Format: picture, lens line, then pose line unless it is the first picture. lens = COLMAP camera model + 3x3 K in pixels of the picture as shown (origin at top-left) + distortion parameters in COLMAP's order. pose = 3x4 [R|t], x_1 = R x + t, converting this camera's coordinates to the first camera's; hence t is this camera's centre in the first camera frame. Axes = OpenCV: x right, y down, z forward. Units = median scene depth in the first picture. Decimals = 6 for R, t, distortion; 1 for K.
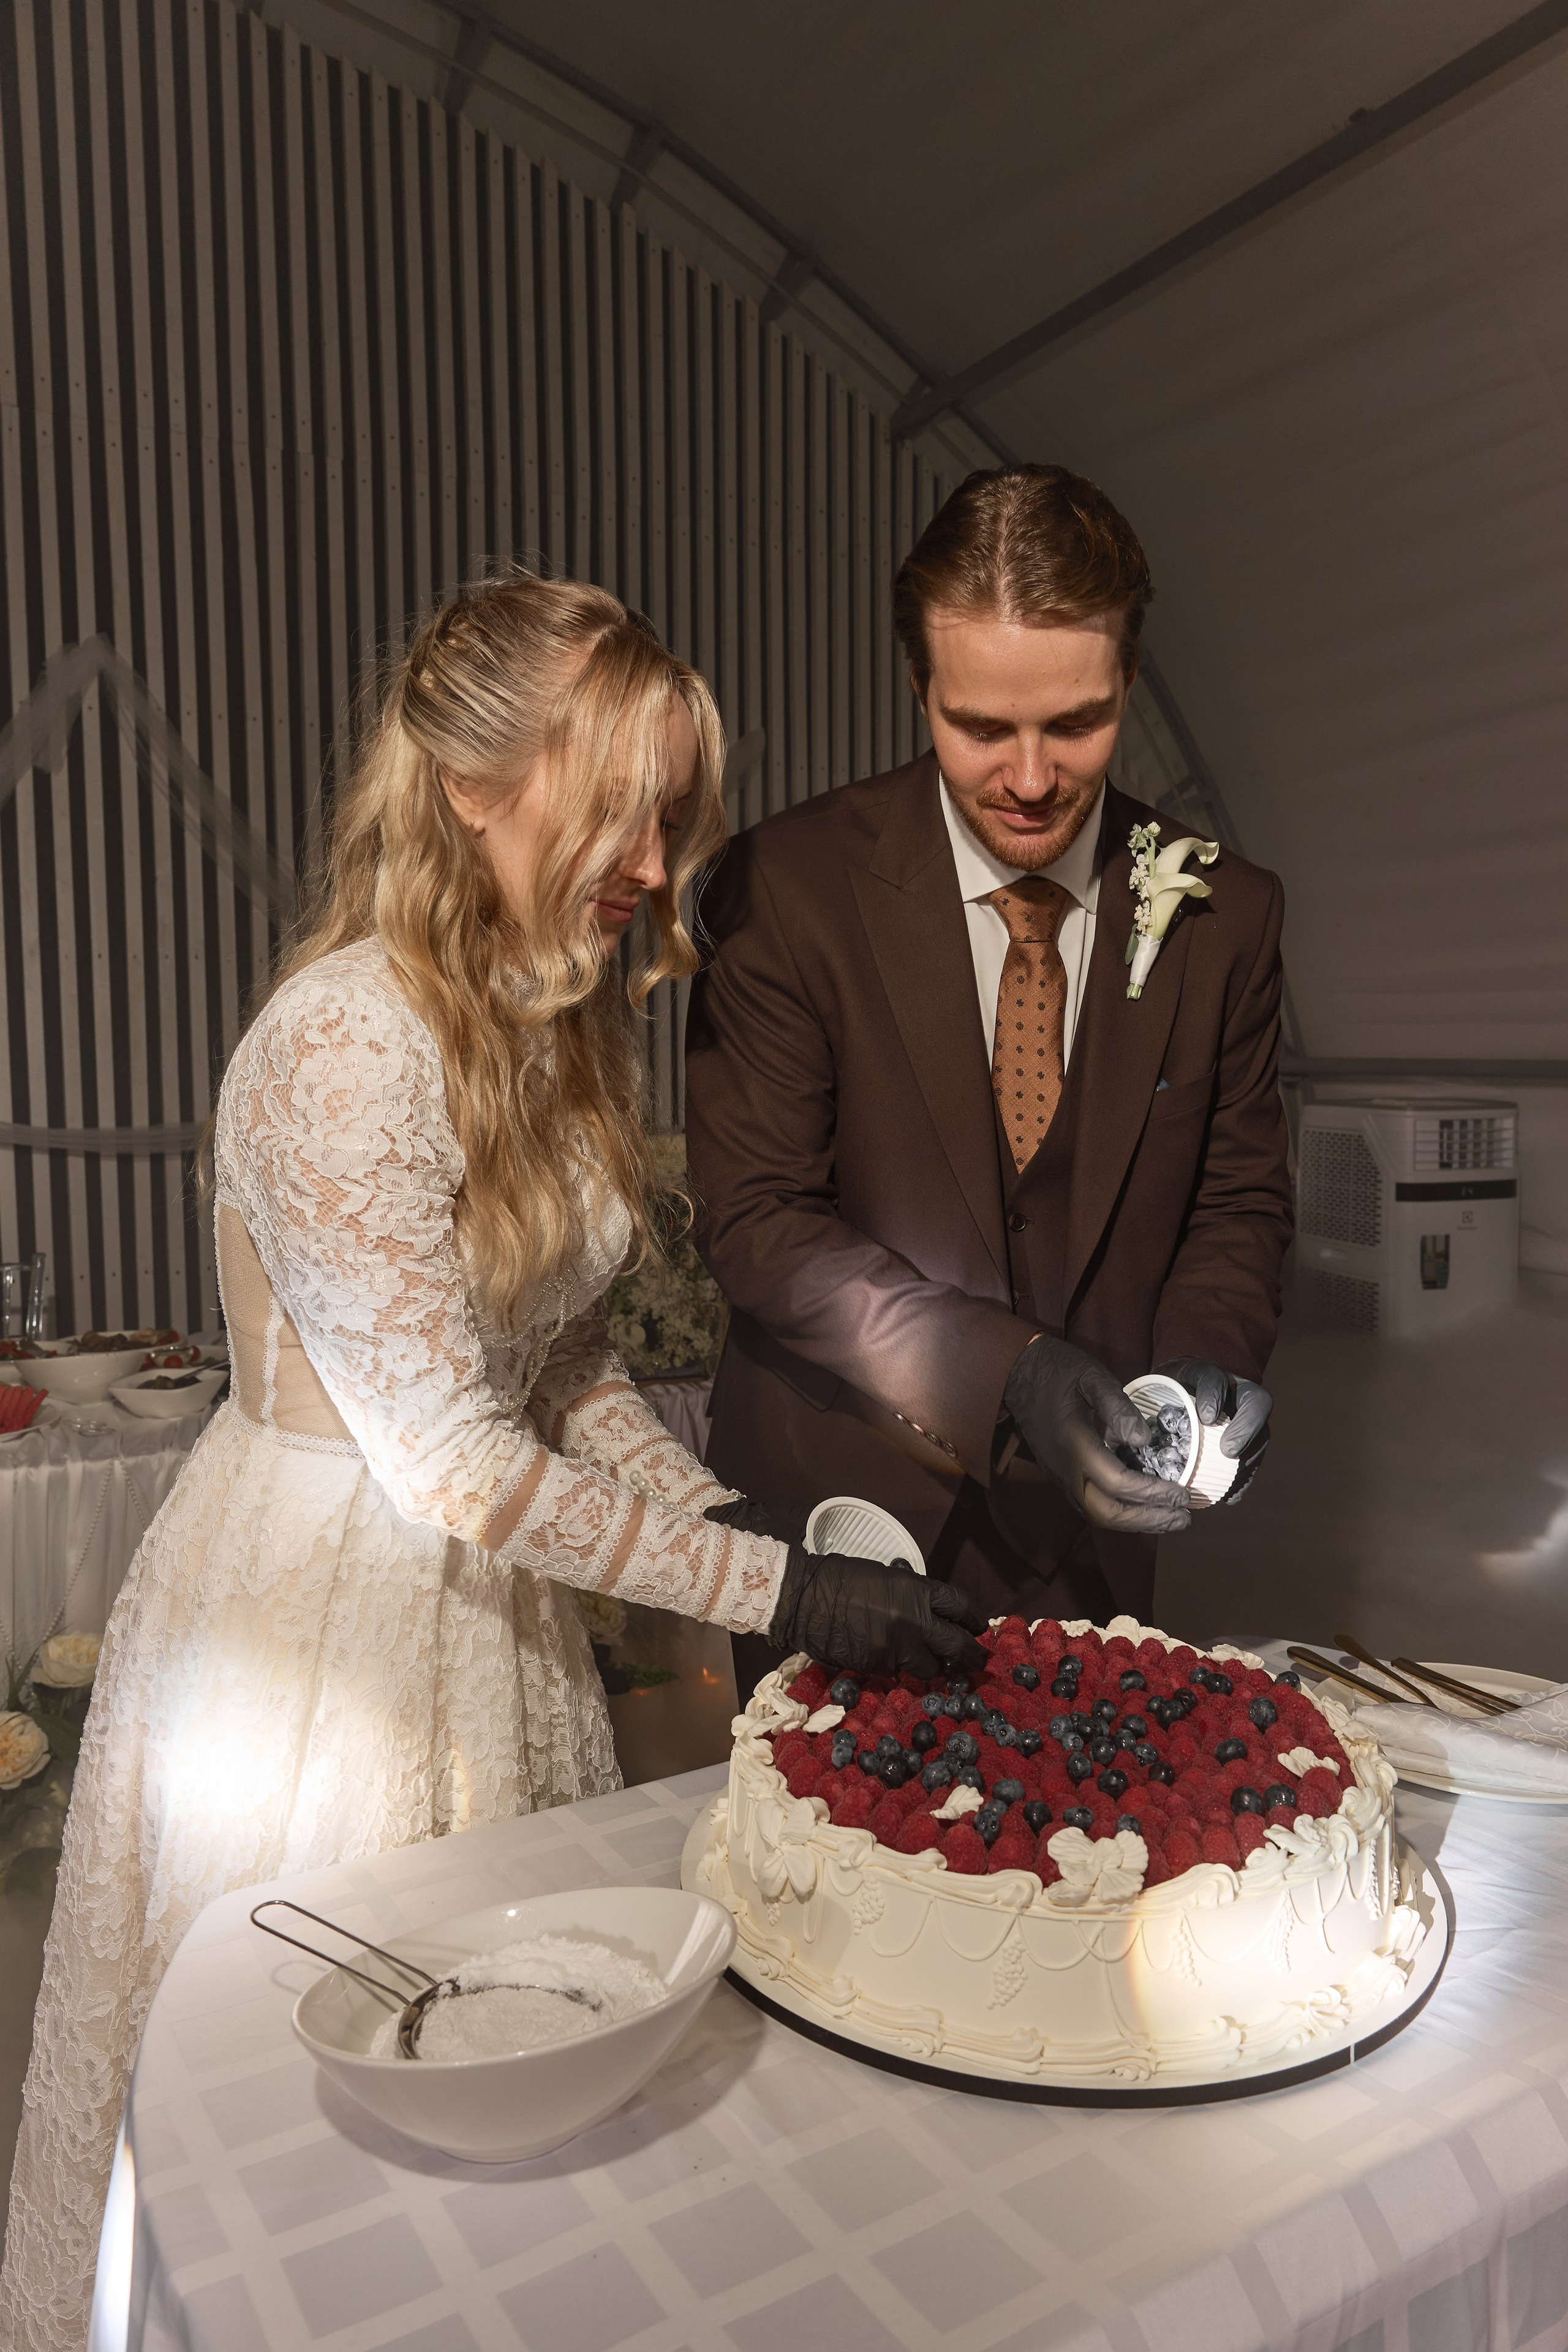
lens RADIAL K [[1643.6, 0, 784.0], [0, 1643.6, 1176.0], [0, 0, 1]] dist [0.007729, -0.004611]
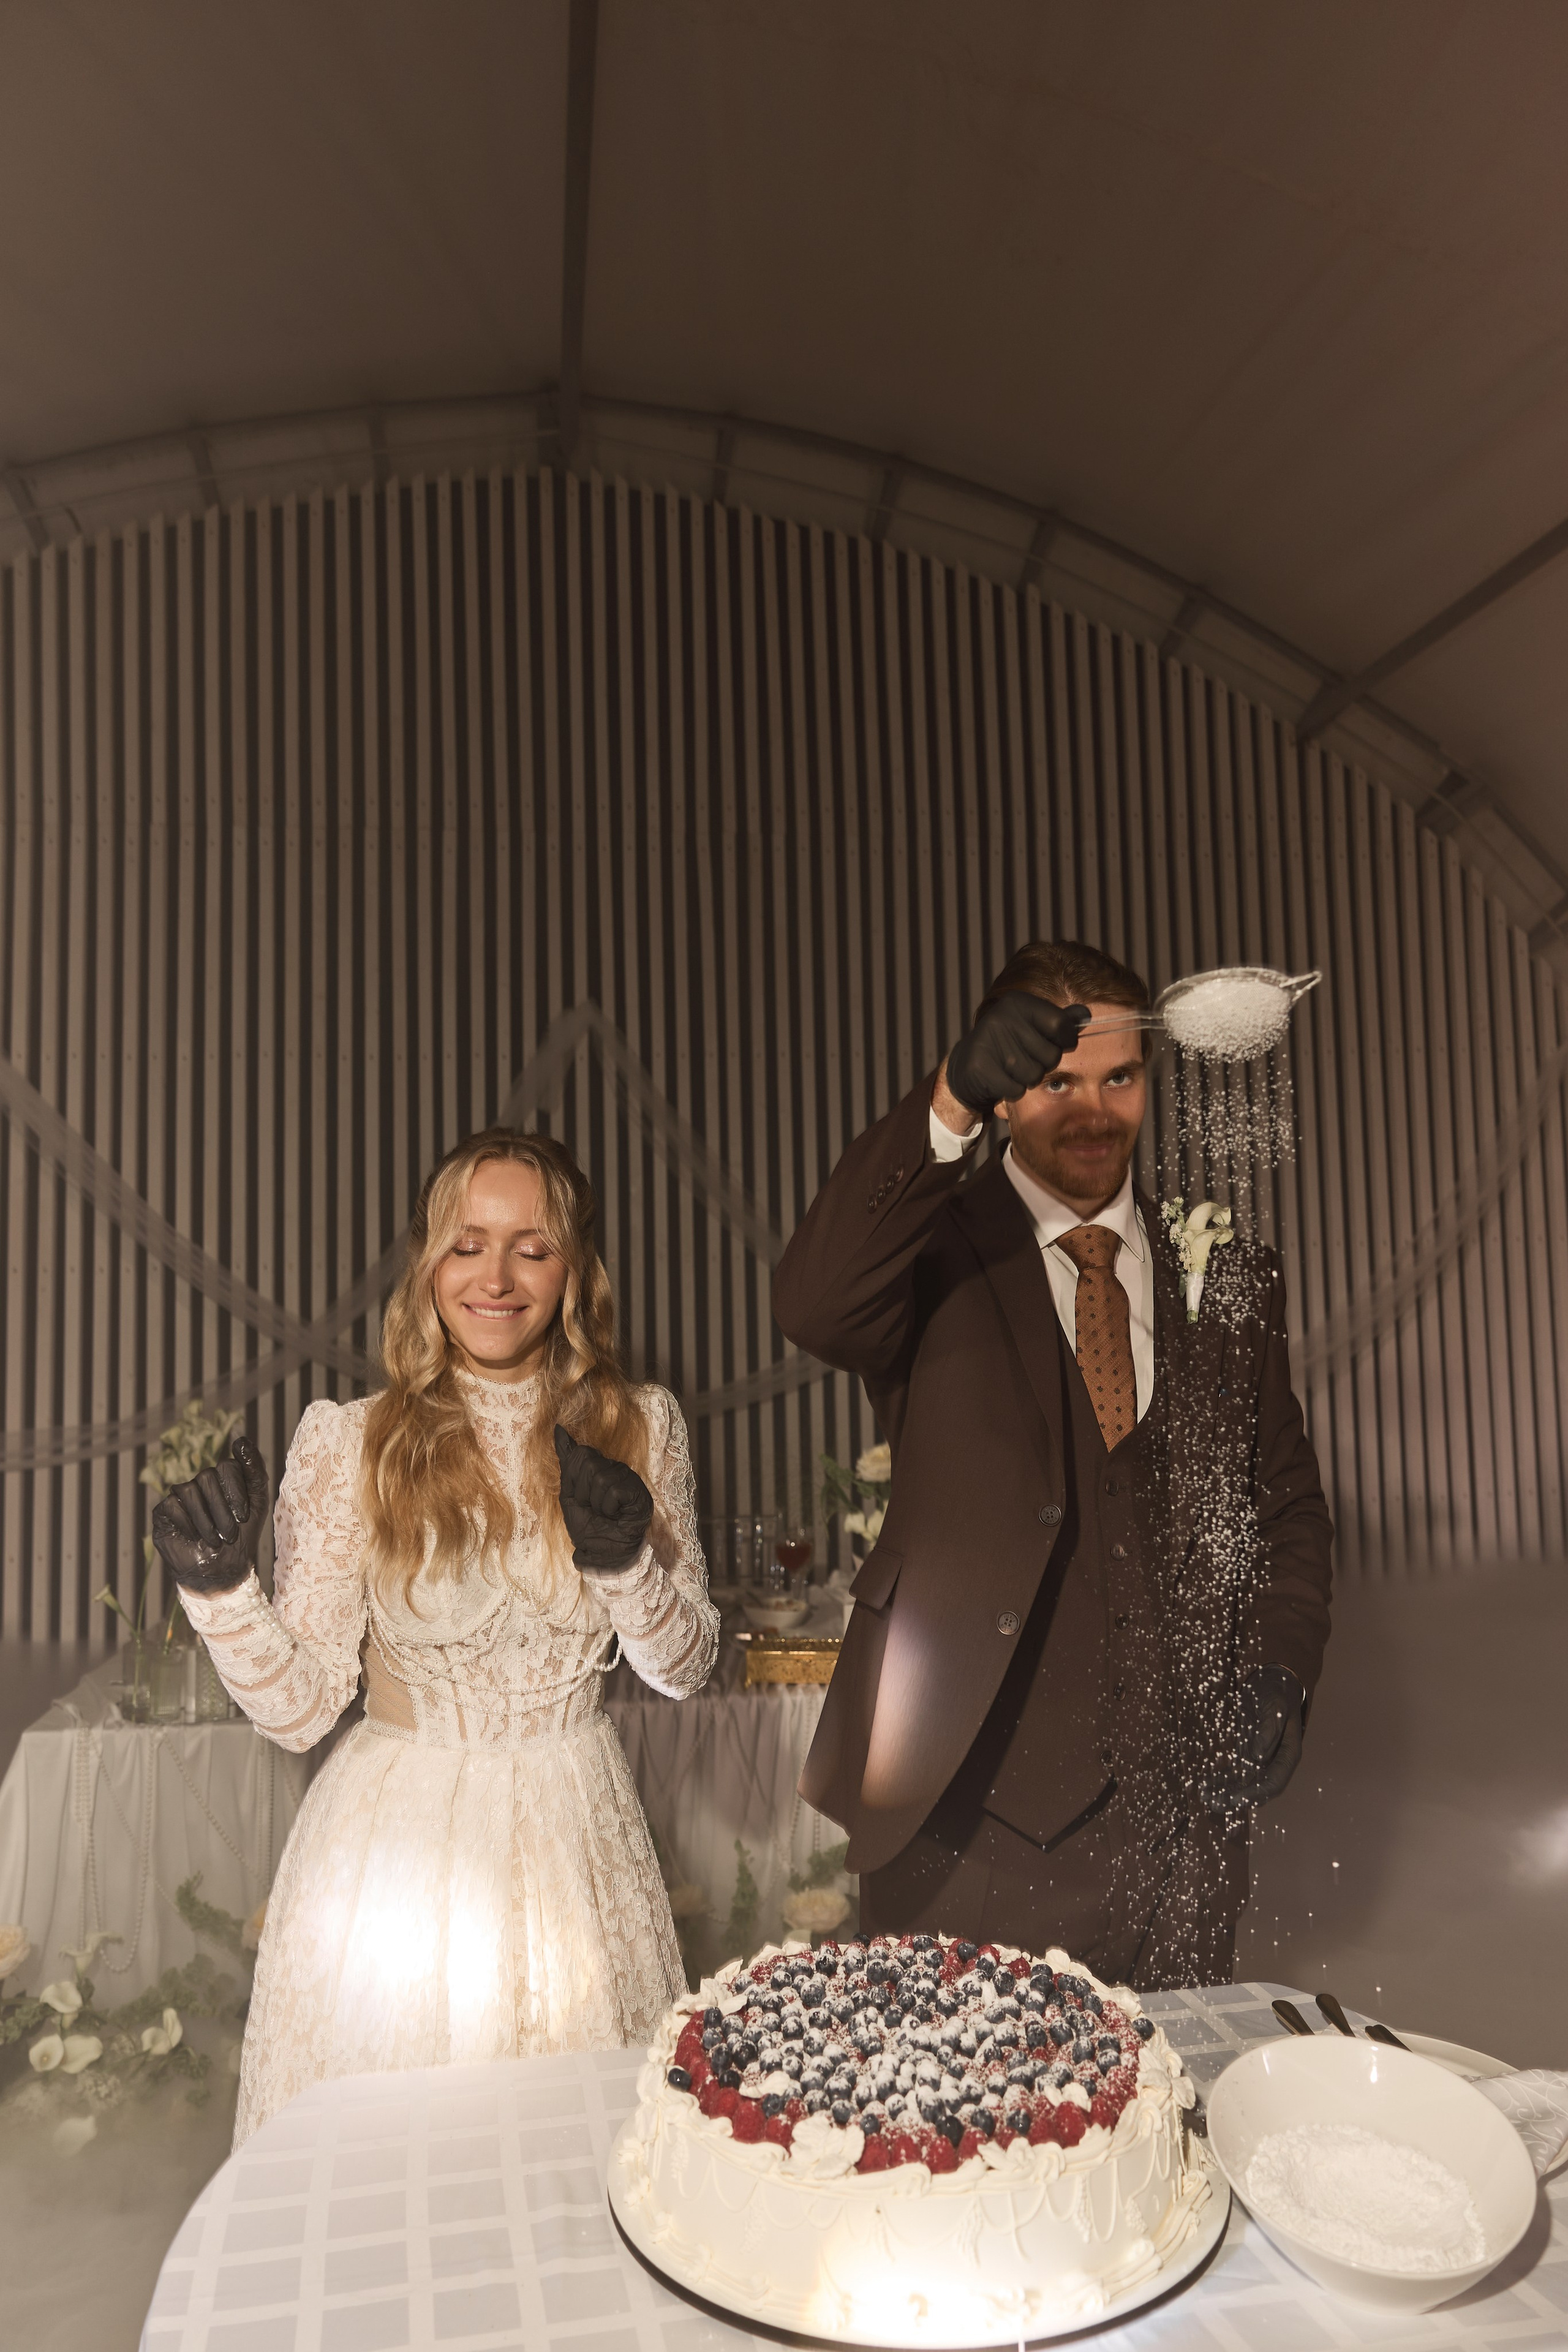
lens RADIAL K [[1643.6, 0, 784.0], [0, 1643.6, 1176.0], [0, 0, 1]] dist [0.007729, -0.004611]
pose [[0.921852, -0.038221, -0.385653, 0.185347], [-0.018586, 0.989619, -0.142506, -0.025294], [0.387096, 0.138537, 0.911572, -0.043830]]
